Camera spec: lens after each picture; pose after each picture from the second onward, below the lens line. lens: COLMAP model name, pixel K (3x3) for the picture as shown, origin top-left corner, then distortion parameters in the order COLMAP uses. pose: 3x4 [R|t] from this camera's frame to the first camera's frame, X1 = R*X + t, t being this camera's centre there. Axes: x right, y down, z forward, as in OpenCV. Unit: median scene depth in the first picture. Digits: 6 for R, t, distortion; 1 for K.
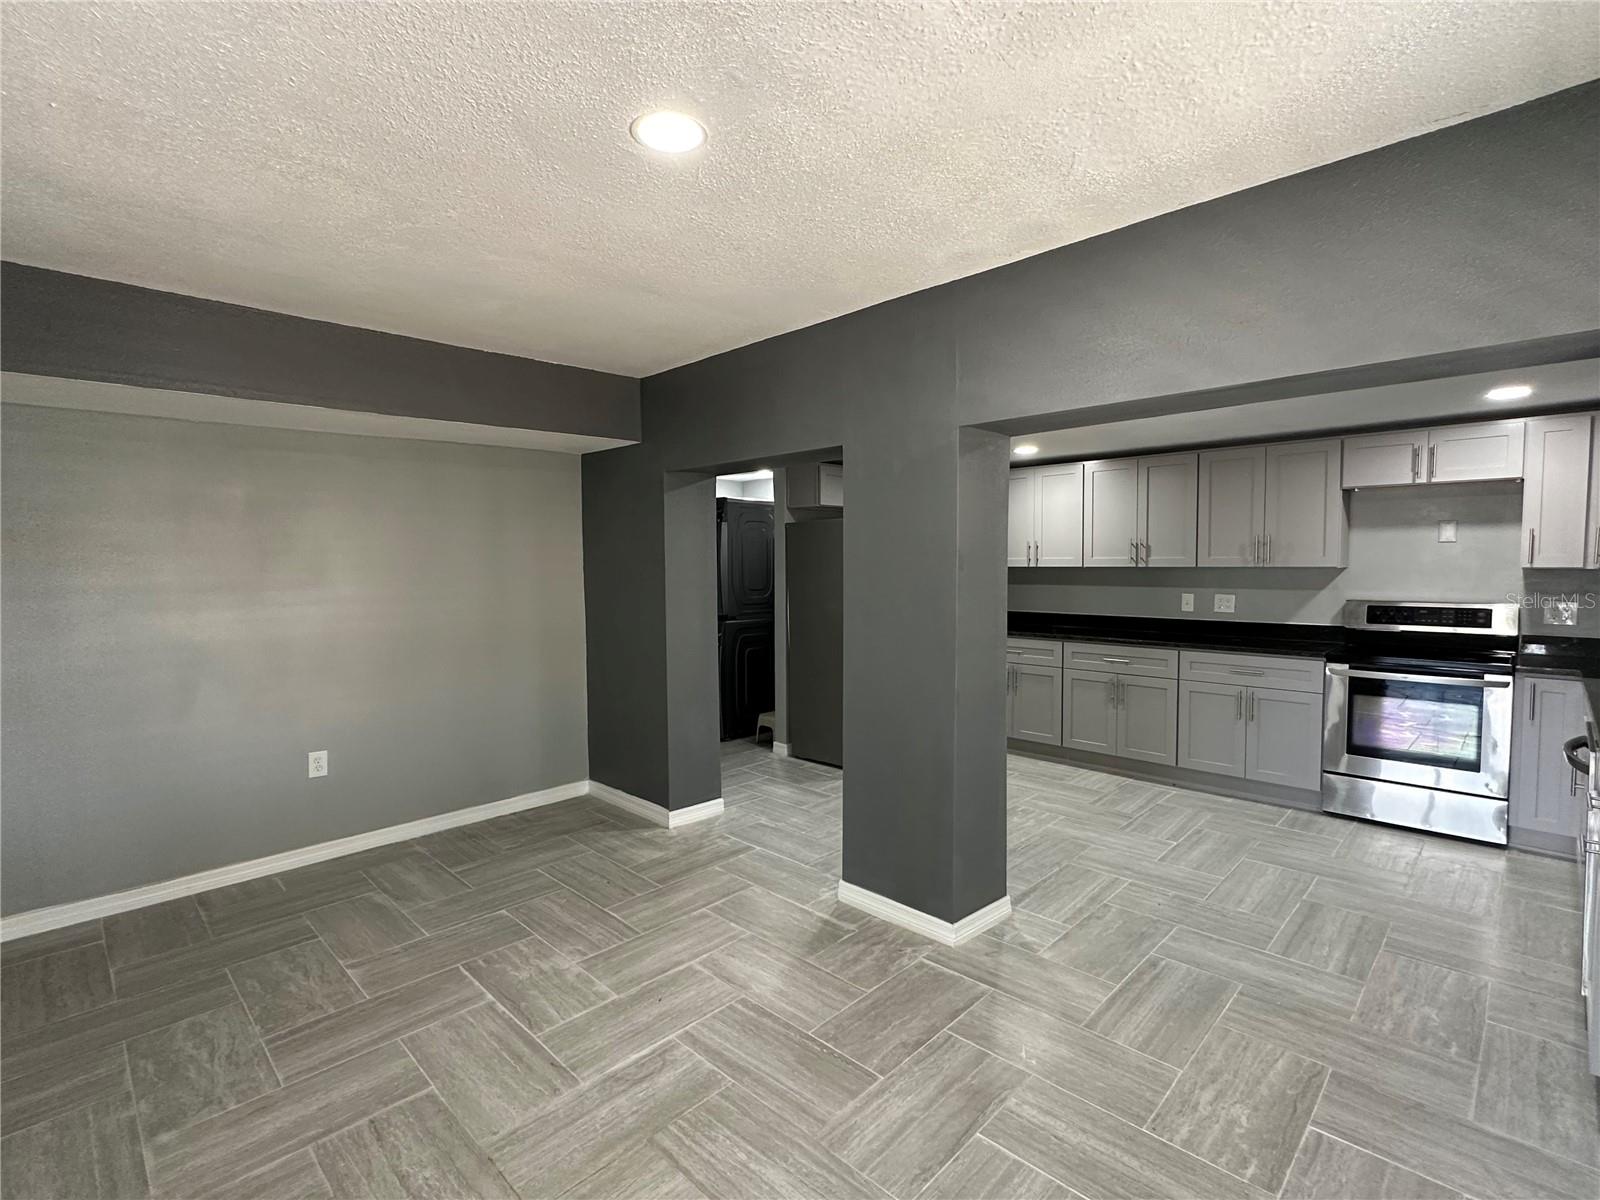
lens RADIAL K [[766.3, 0, 784.5], [0, 766.3, 602.5], [0, 0, 1]] dist [-0.004020, 0.000670]
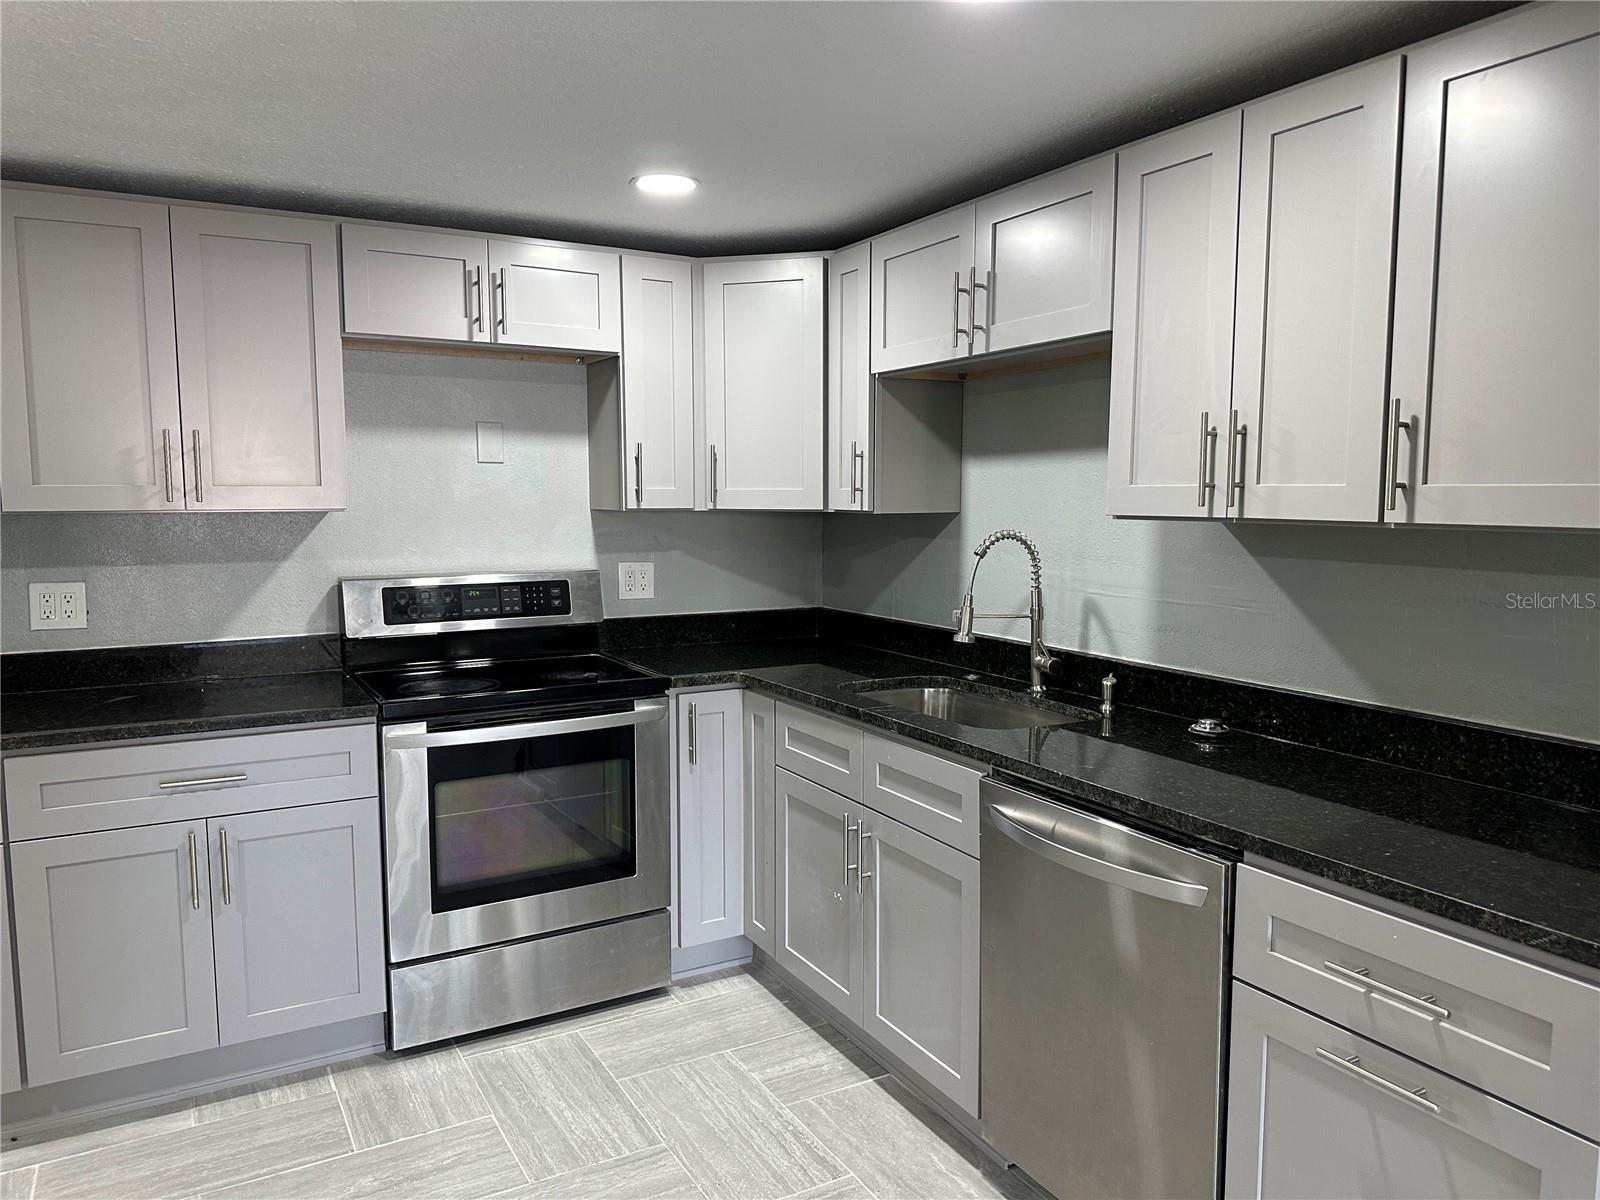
lens RADIAL K [[1126.1, 0, 799.4], [0, 1126.1, 605.0], [0, 0, 1]] dist [0.060764, -0.073841]
pose [[0.269118, -0.086726, 0.959194, 0.139361], [0.054333, 0.995718, 0.074784, -0.024949], [-0.961573, 0.031990, 0.272678, 0.546549]]
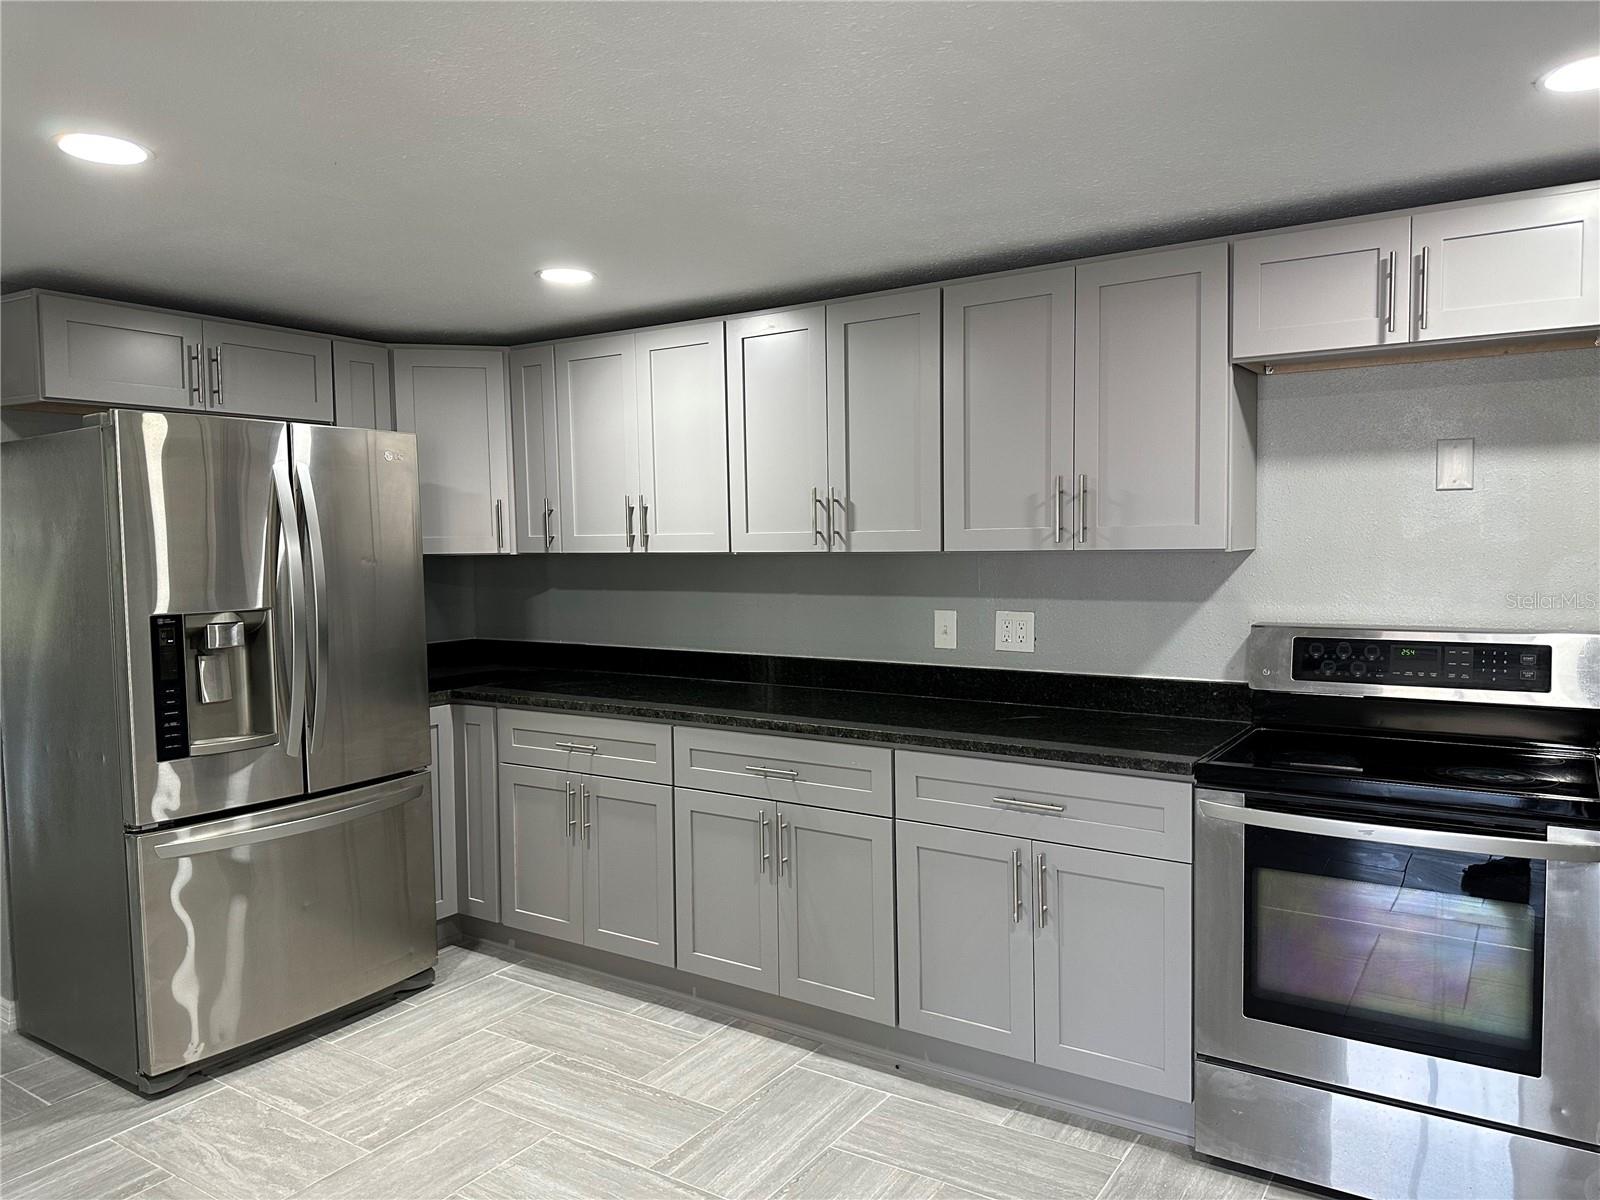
lens RADIAL K [[1126.1, 0, 799.0], [0, 1126.1, 597.9], [0, 0, 1]] dist [0.060764, -0.073841]
pose [[0.980135, -0.013150, 0.197894, 0.360457], [0.014726, 0.999870, -0.006495, -0.018378], [-0.197783, 0.009280, 0.980202, 0.424067]]
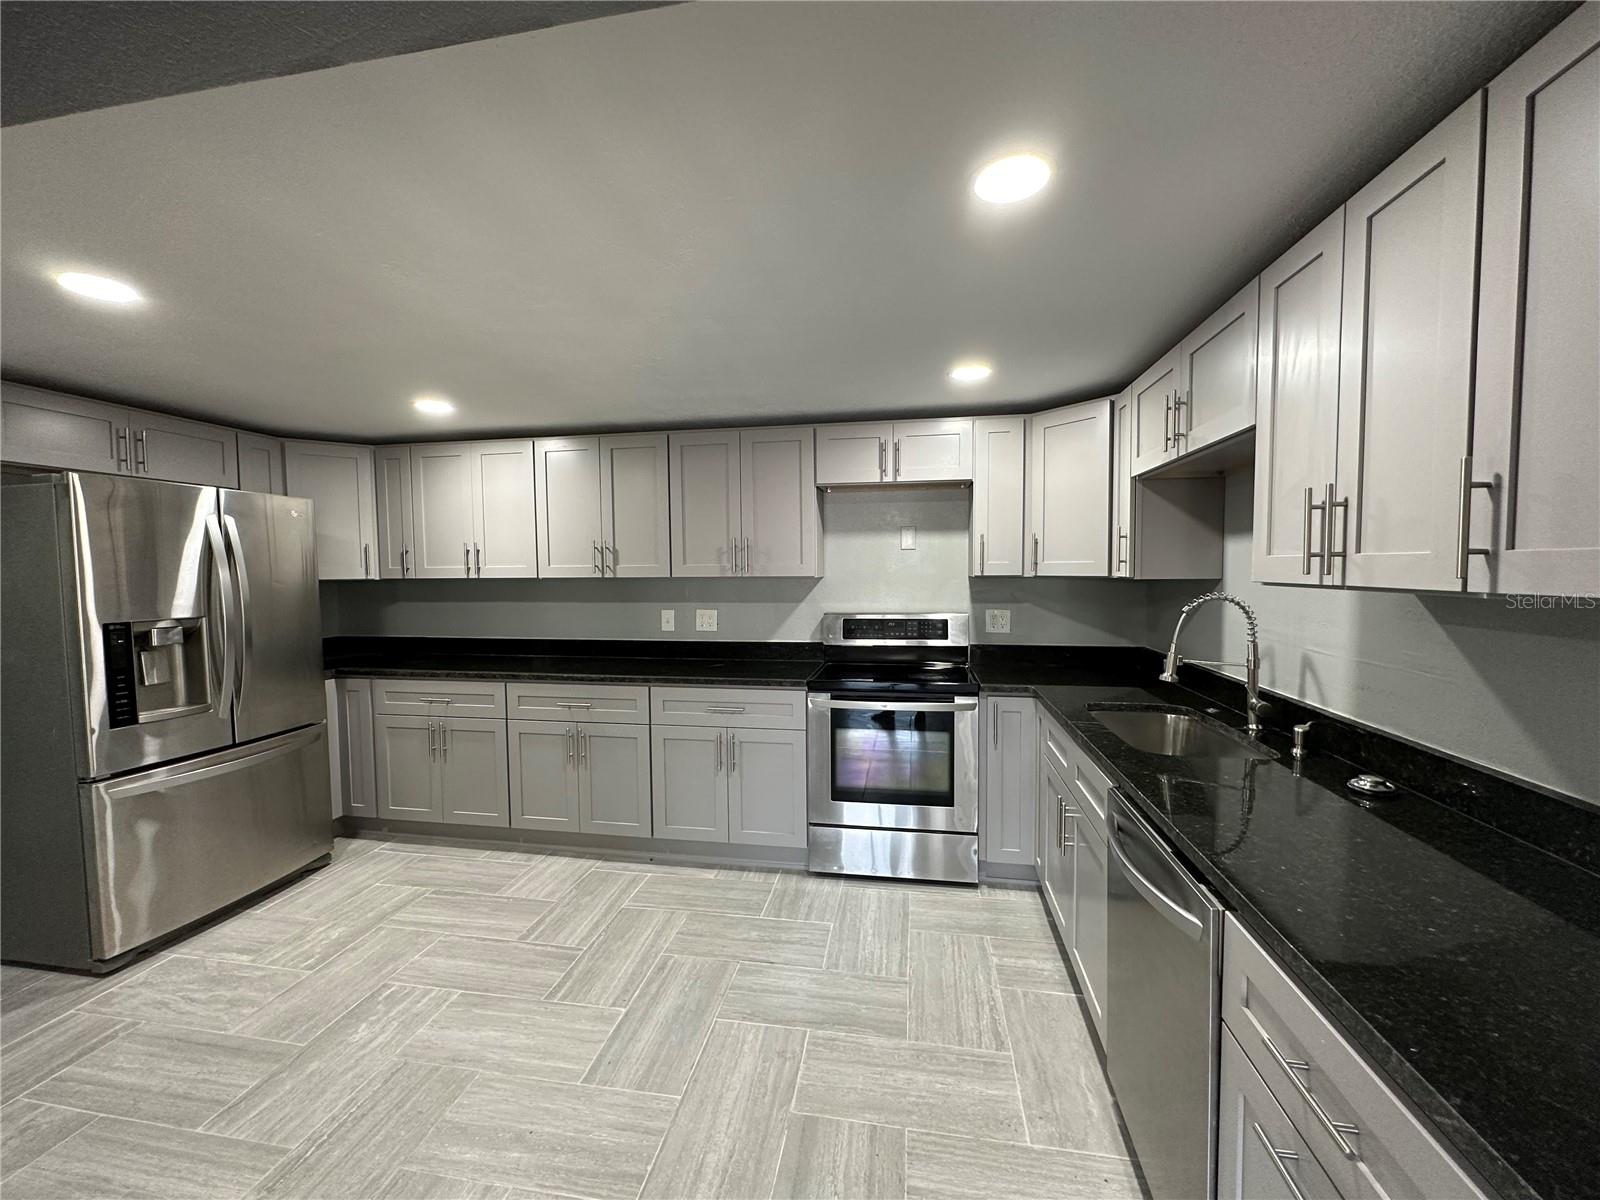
lens RADIAL K [[640.8, 0, 803.4], [0, 640.8, 602.9], [0, 0, 1]] dist [-0.003312, 0.000375]
pose [[0.817473, -0.026402, 0.575361, 0.290328], [0.032814, 0.999461, -0.000759, -0.015835], [-0.575031, 0.019500, 0.817899, 0.408758]]
